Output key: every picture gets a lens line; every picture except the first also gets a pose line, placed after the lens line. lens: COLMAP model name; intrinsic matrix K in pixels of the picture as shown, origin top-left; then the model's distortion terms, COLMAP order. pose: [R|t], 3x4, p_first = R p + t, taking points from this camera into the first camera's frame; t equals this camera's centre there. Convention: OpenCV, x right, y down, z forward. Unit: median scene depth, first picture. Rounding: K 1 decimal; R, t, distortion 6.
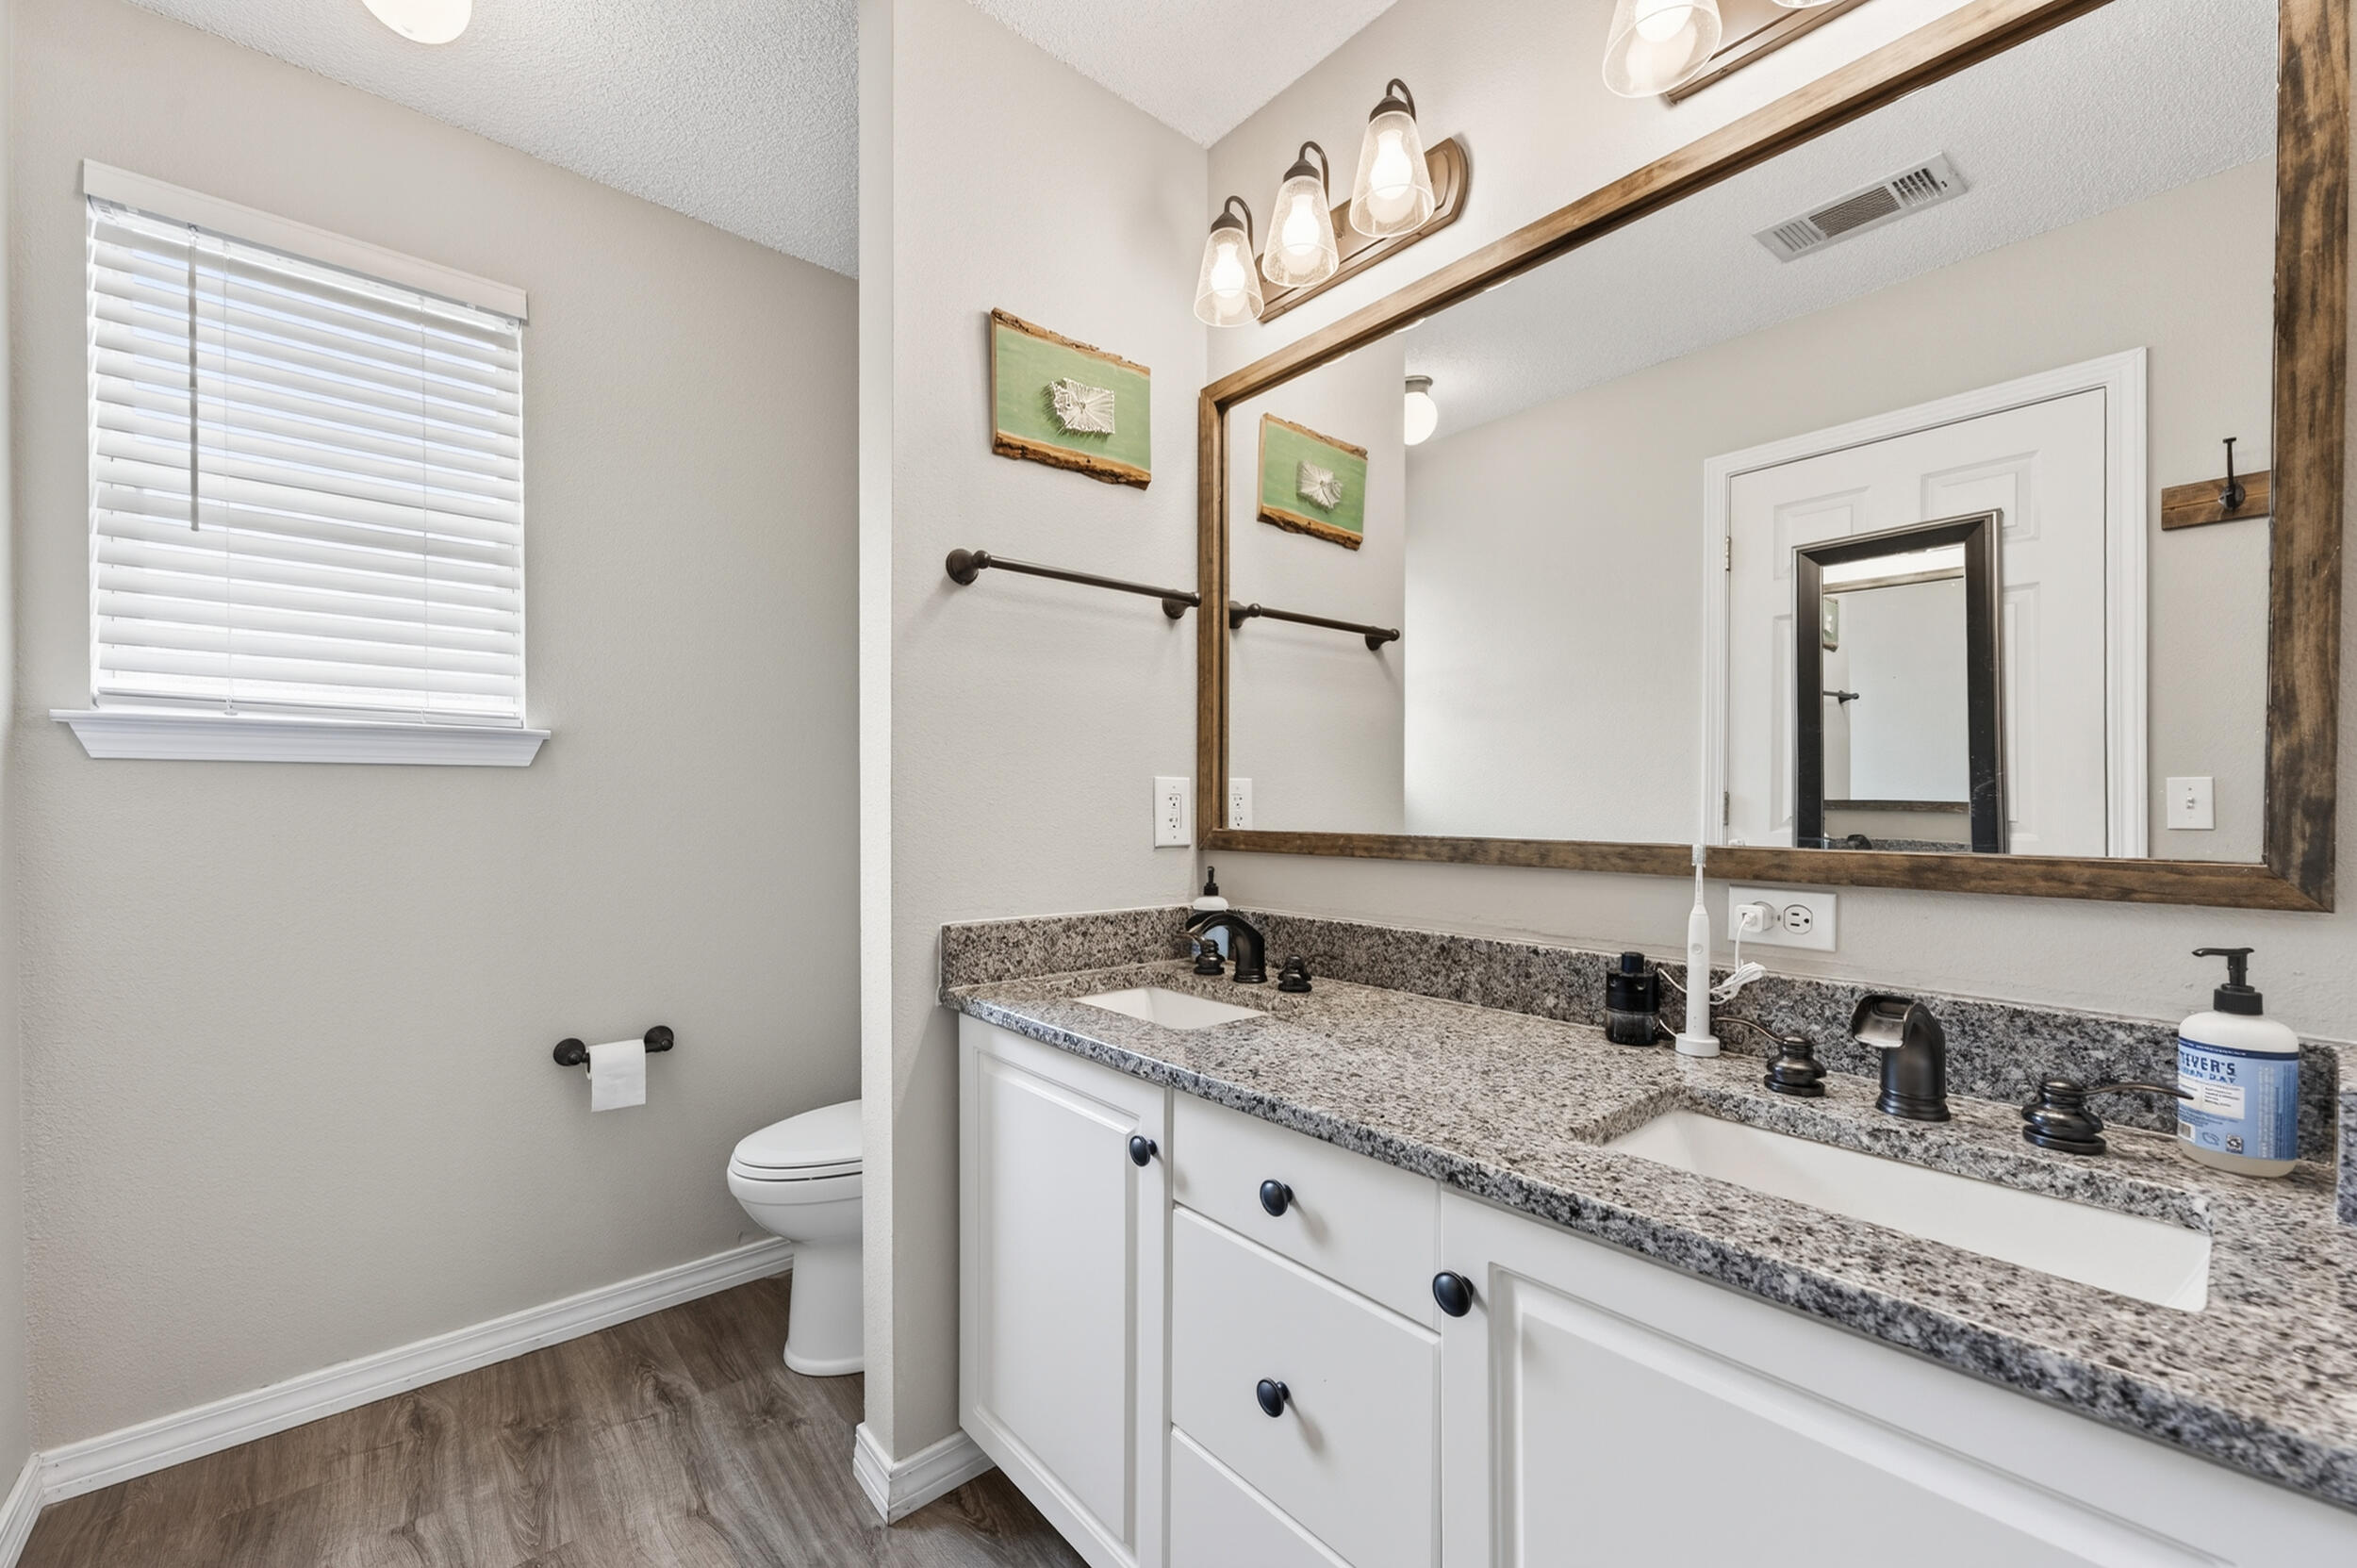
lens RADIAL K [[938.5, 0, 1177.5], [0, 938.5, 793.7], [0, 0, 1]] dist [0.000519, 0.000746]
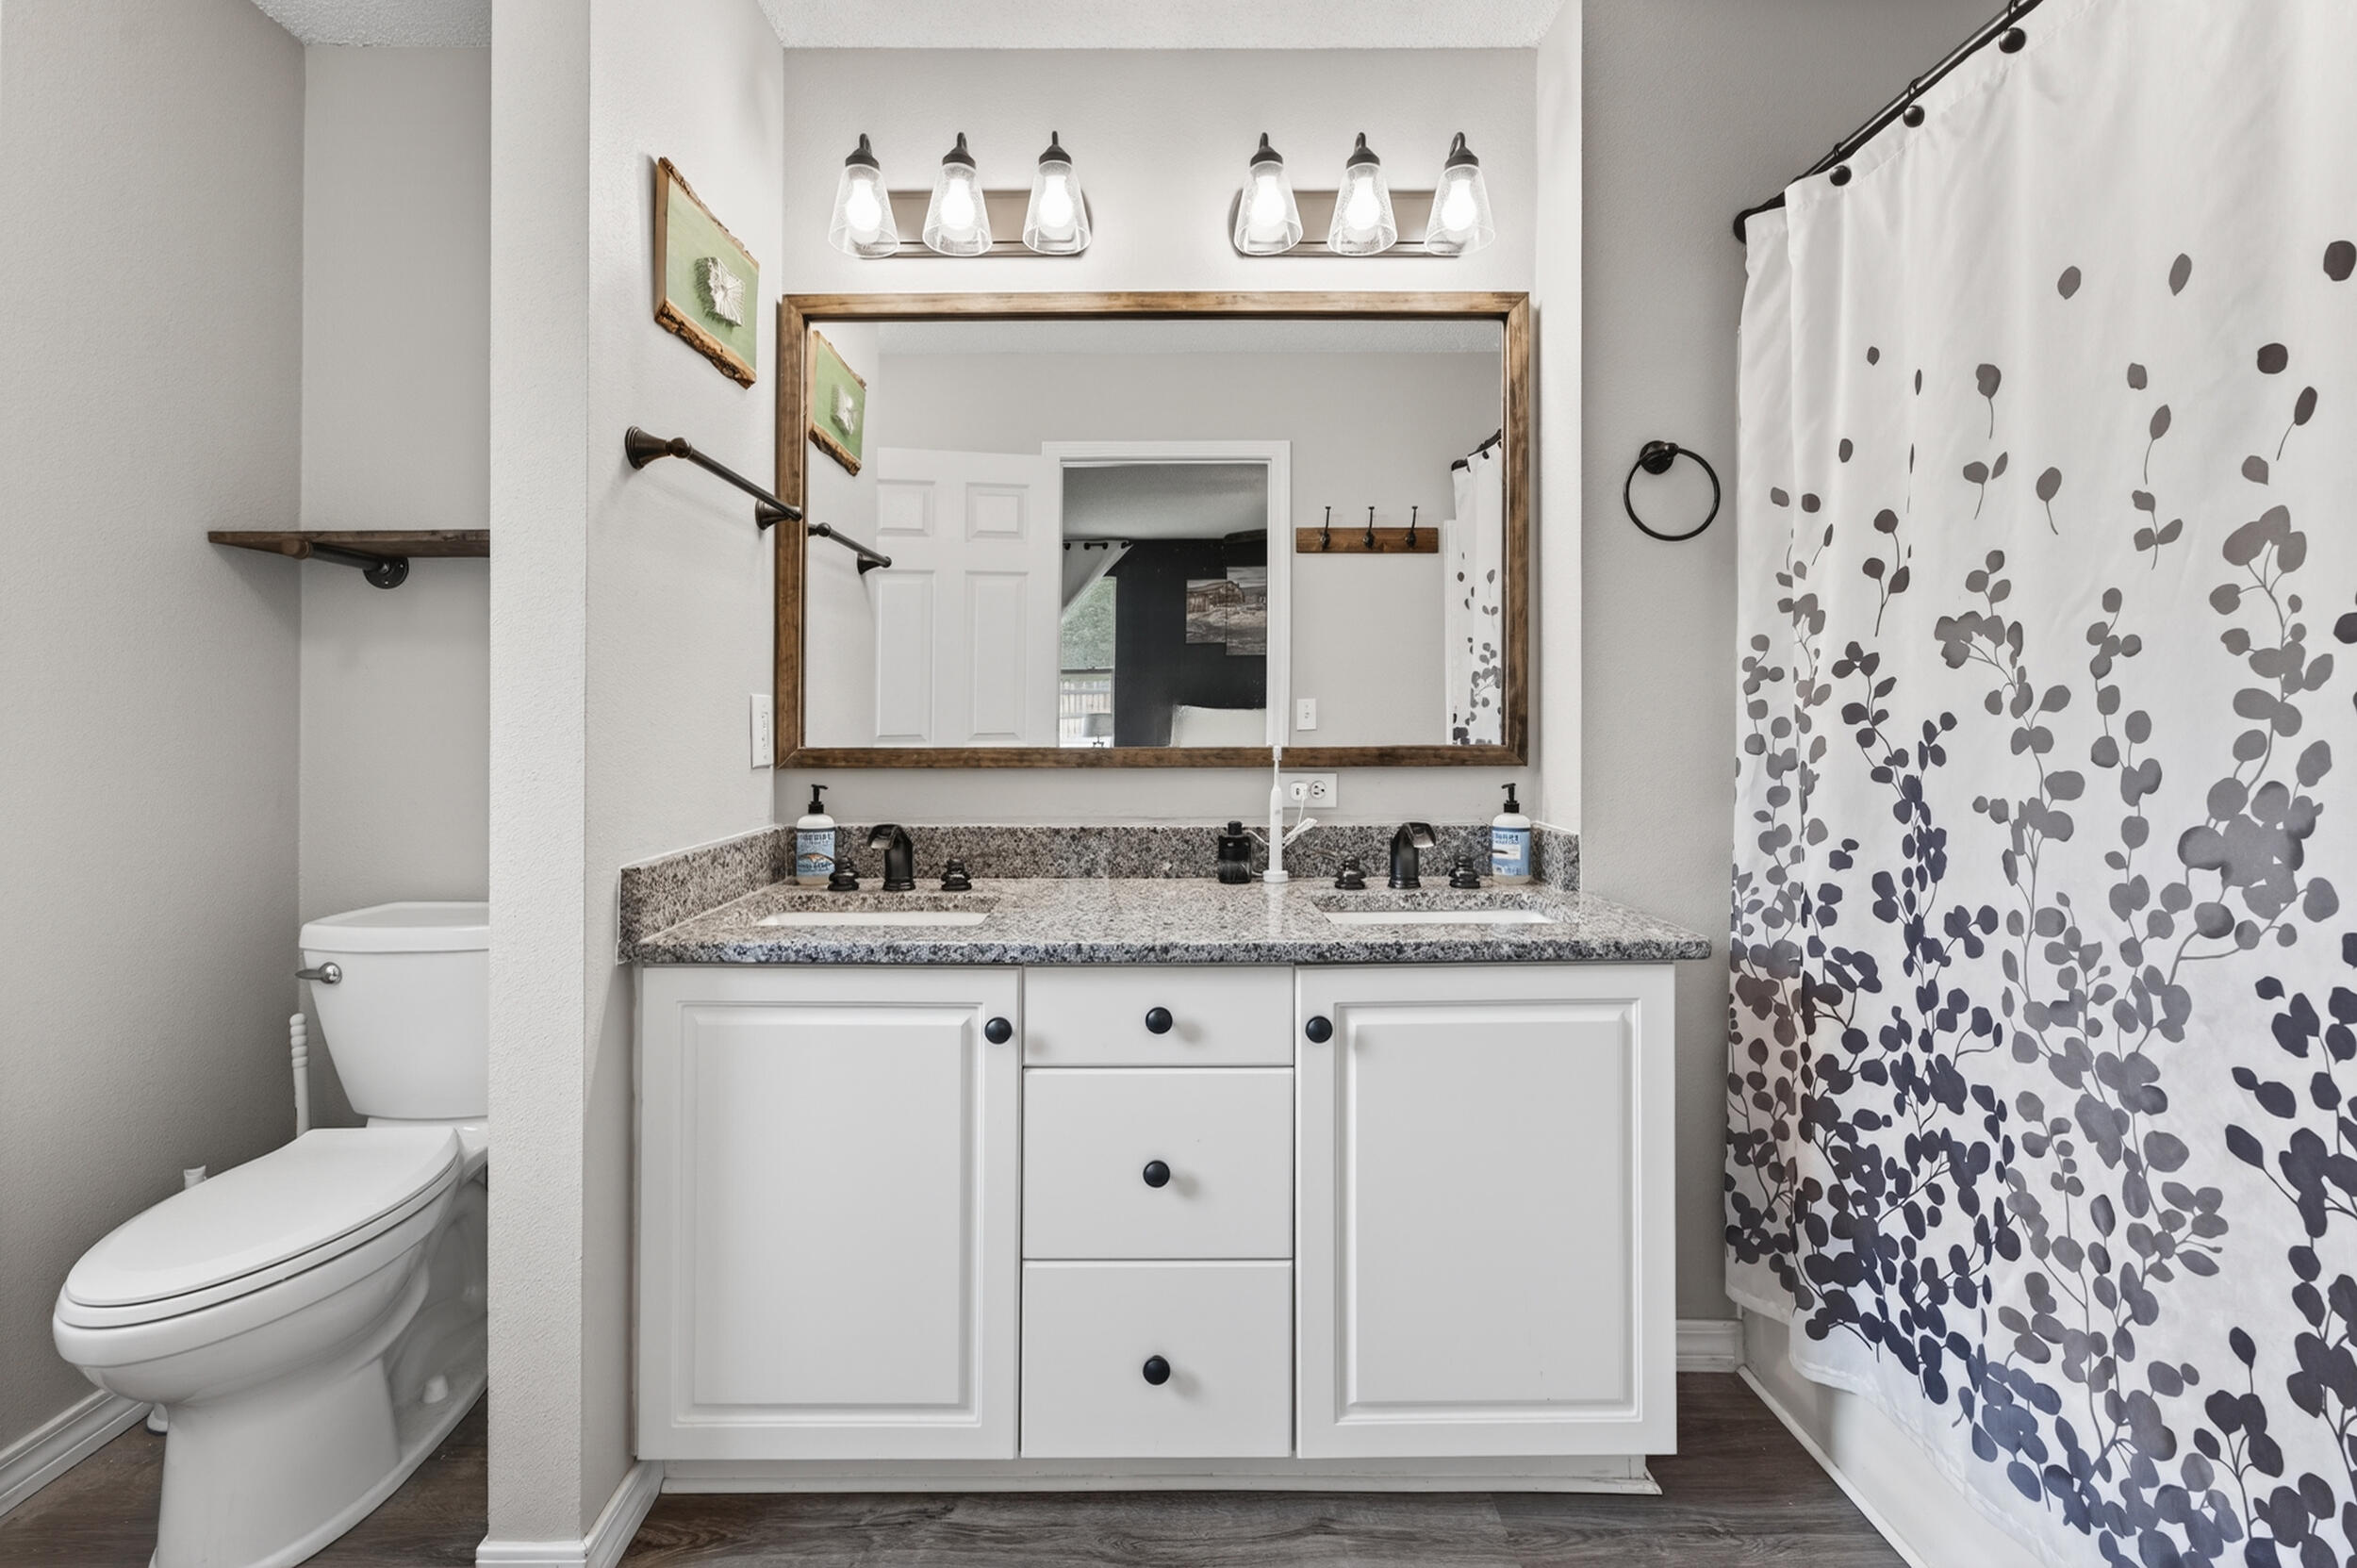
lens RADIAL K [[985.9, 0, 1175.2], [0, 985.9, 696.8], [0, 0, 1]] dist [-0.038807, 0.000220]
pose [[0.648854, 0.012290, 0.760813, -0.689644], [-0.002646, 0.999900, -0.013895, -0.003475], [-0.760908, 0.007003, 0.648822, 0.063647]]
